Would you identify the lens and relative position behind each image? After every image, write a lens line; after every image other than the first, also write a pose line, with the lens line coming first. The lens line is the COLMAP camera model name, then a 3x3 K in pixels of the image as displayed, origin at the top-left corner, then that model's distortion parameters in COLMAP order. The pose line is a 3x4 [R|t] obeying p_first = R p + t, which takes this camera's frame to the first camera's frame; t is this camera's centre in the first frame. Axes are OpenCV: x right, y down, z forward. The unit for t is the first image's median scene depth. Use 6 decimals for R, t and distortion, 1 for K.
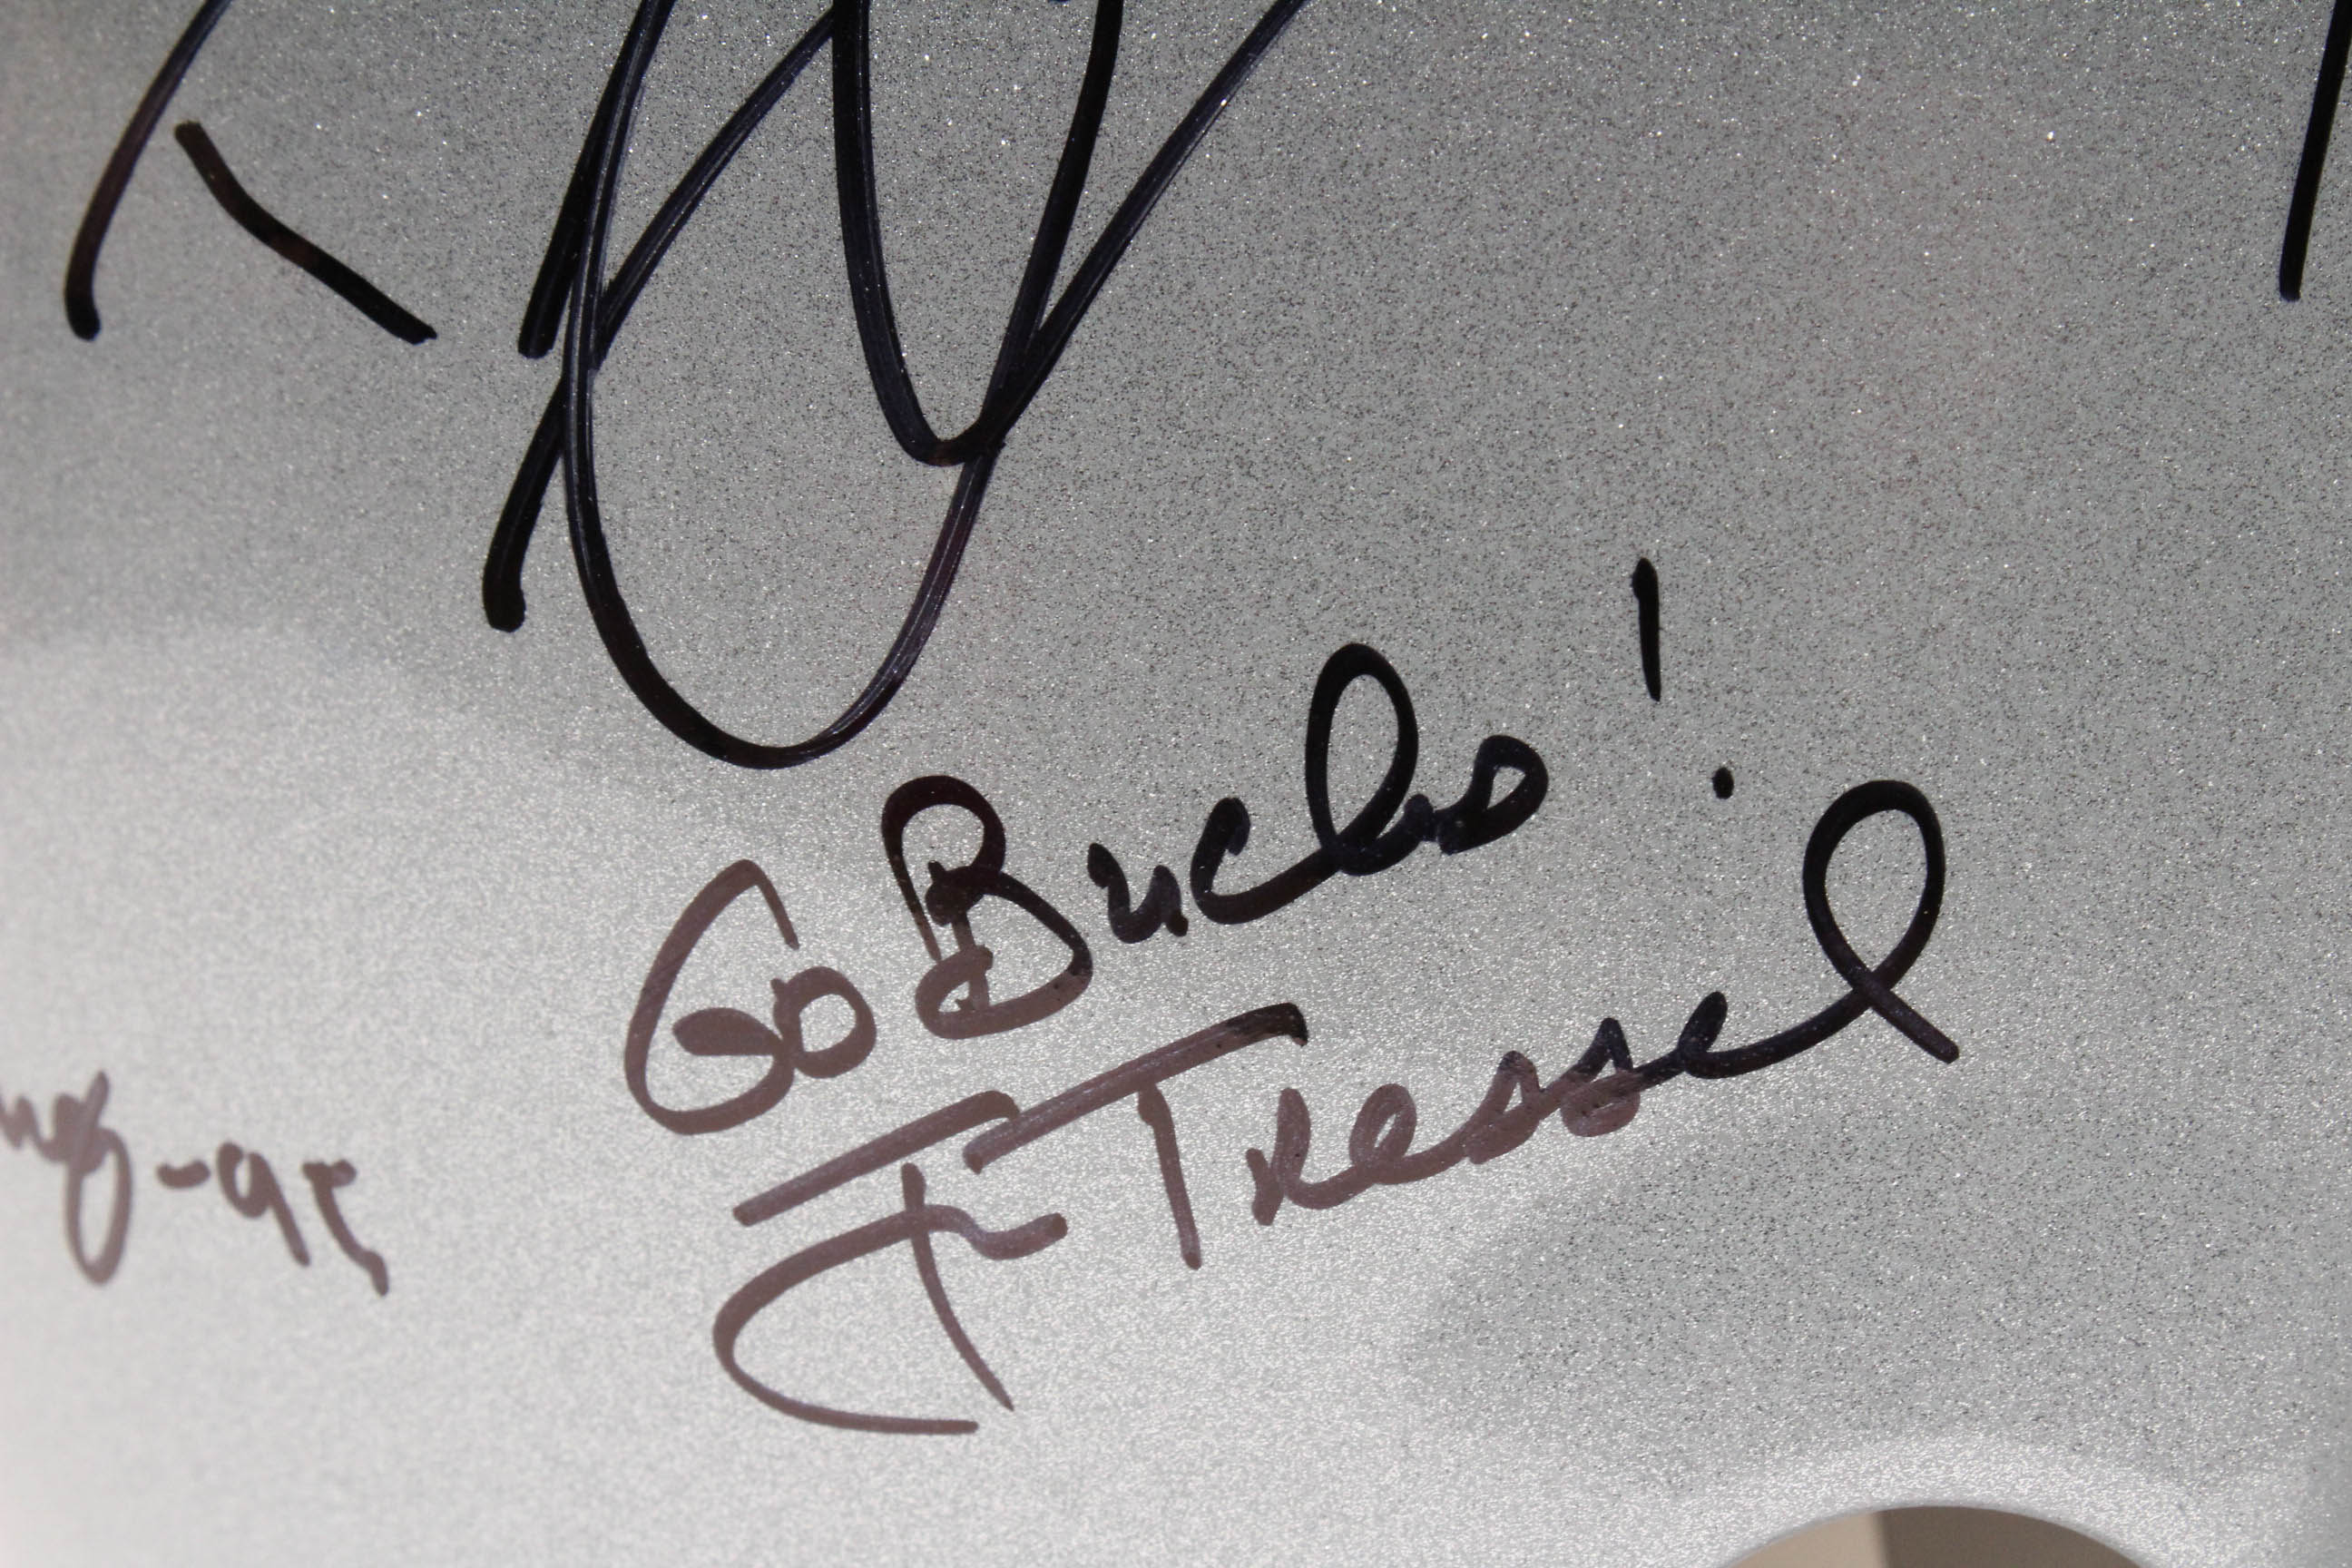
lens RADIAL K [[5396.1, 0, 1159.8], [0, 5396.1, 785.0], [0, 0, 1]] dist [0.065580, 0.000000]
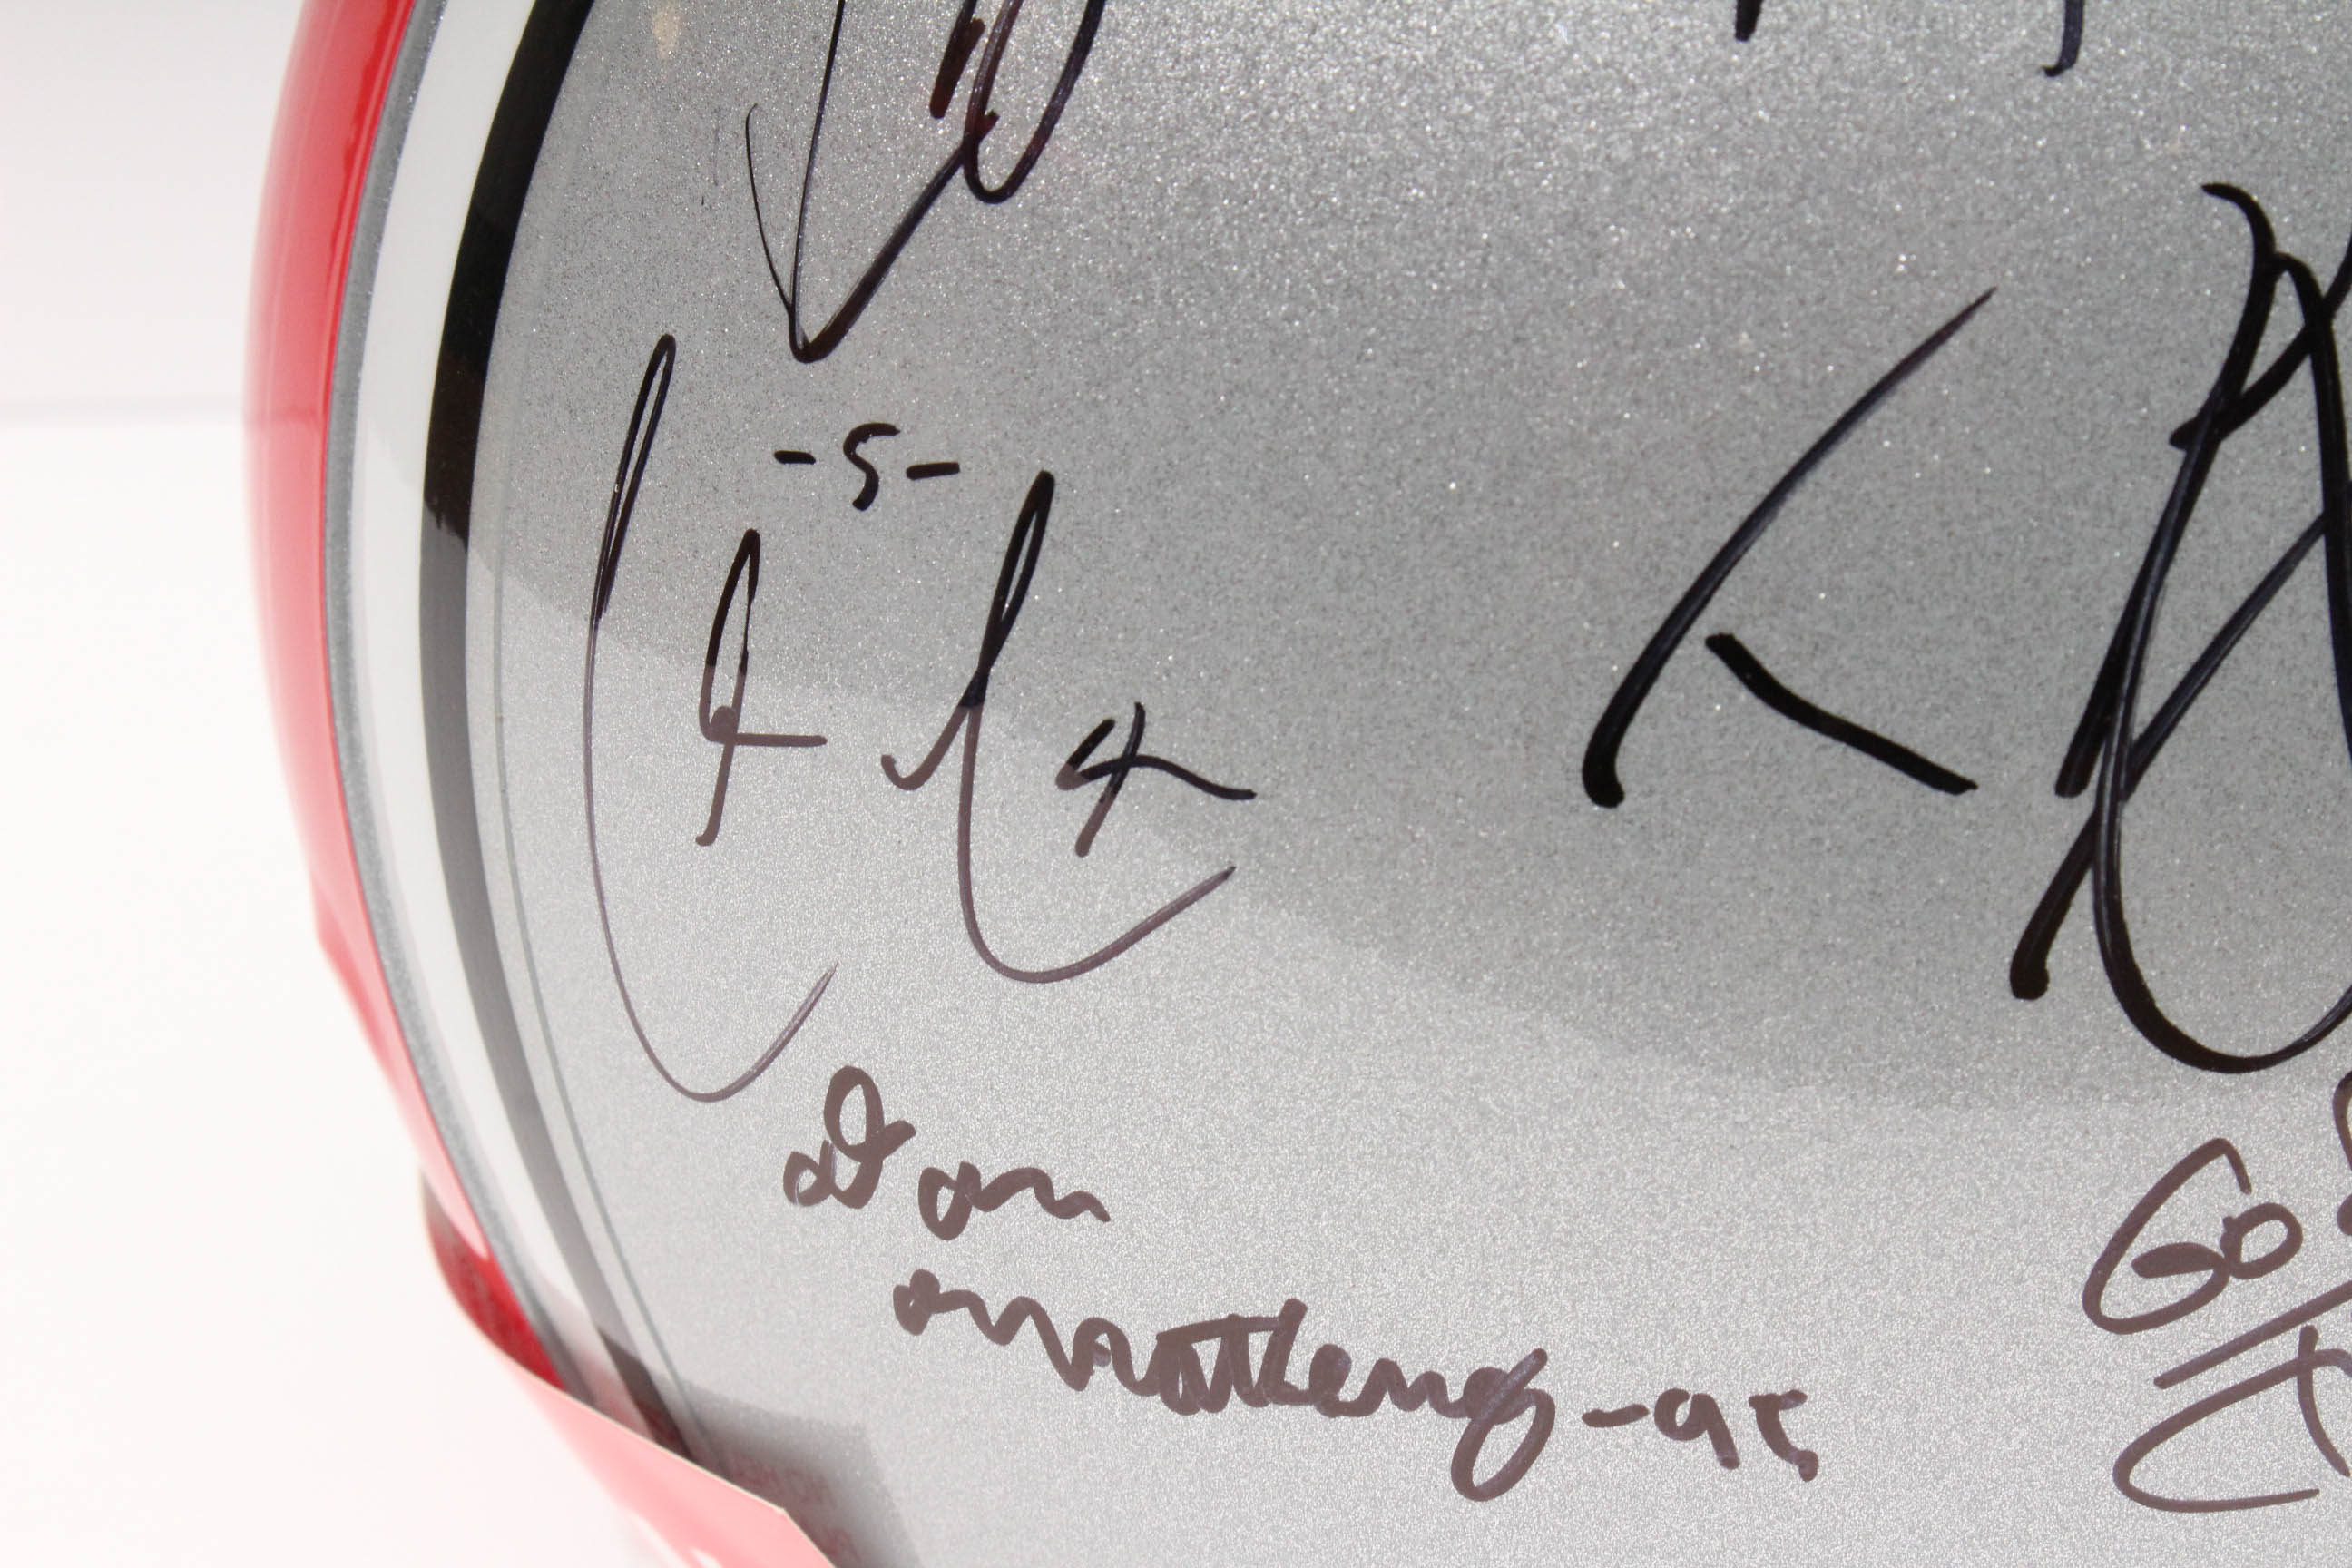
lens RADIAL K [[5396.1, 0, 1198.7], [0, 5396.1, 783.5], [0, 0, 1]] dist [0.065580, 0.000000]
pose [[0.889373, -0.188716, 0.416416, -0.821965], [0.106382, 0.971253, 0.212954, -0.372682], [-0.444633, -0.145096, 0.883883, -0.026788]]
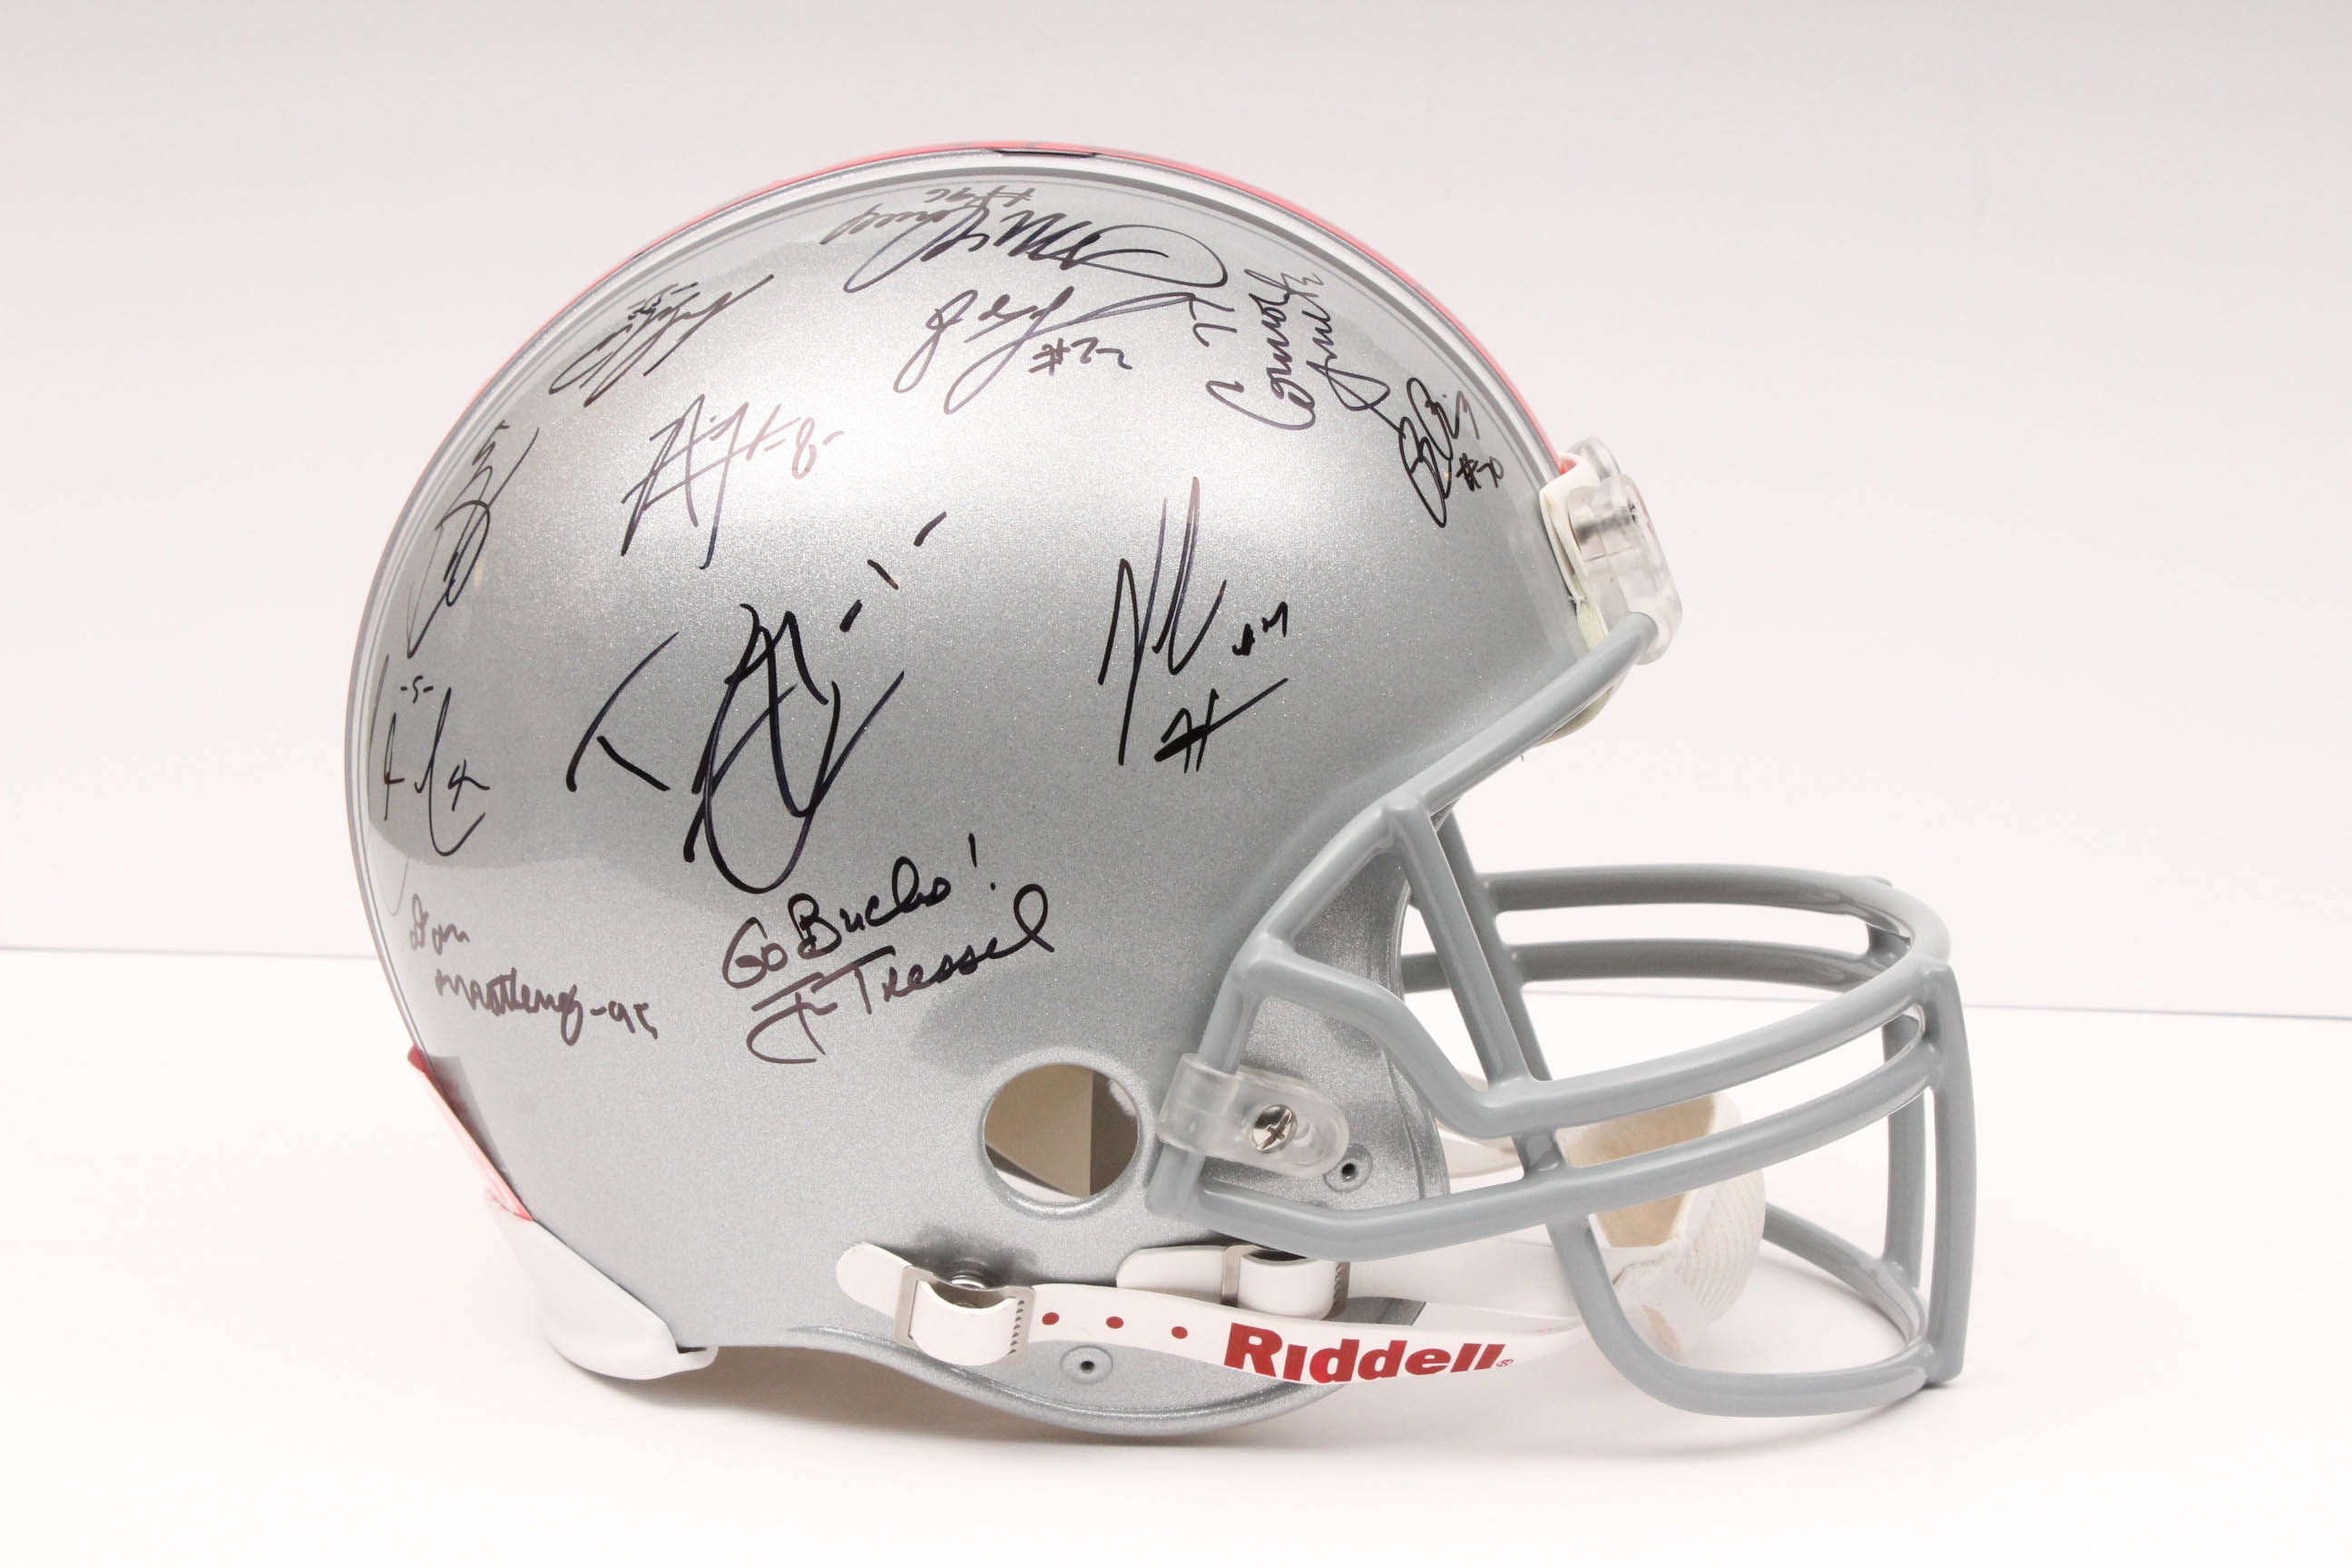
lens RADIAL K [[5180.3, 0, 1176.4], [0, 5180.3, 786.0], [0, 0, 1]] dist [-0.023950, 0.000000]
pose [[0.996503, -0.041194, 0.072694, -0.039459], [0.043994, 0.998334, -0.037342, 0.074346], [-0.071035, 0.040410, 0.996655, -2.856447]]
